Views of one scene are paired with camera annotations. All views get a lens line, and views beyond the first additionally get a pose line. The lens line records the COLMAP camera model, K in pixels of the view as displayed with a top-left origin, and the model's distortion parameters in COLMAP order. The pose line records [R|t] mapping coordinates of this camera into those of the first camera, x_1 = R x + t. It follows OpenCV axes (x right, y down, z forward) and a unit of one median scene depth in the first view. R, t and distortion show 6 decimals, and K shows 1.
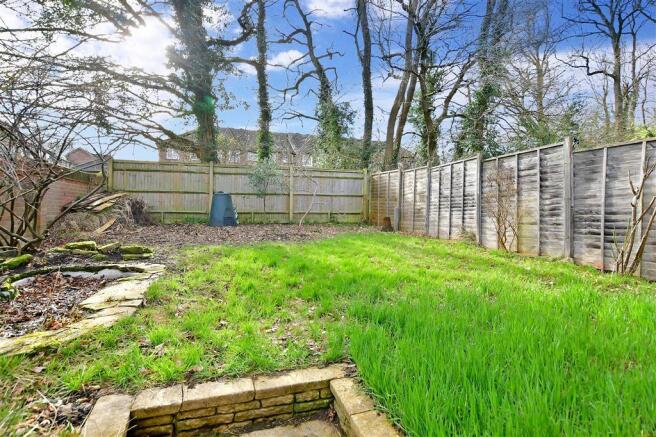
lens RADIAL K [[345.6, 0, 328.9], [0, 345.6, 220.3], [0, 0, 1]] dist [-0.009704, -0.002030]
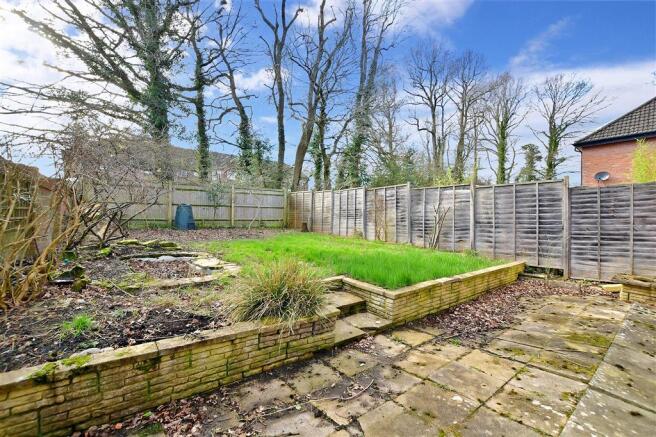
lens RADIAL K [[294.0, 0, 327.3], [0, 294.0, 219.4], [0, 0, 1]] dist [-0.002662, -0.000235]
pose [[0.942171, 0.000277, 0.335132, -0.146388], [0.006910, 0.999771, -0.020252, 0.002546], [-0.335061, 0.021397, 0.941953, -0.202607]]
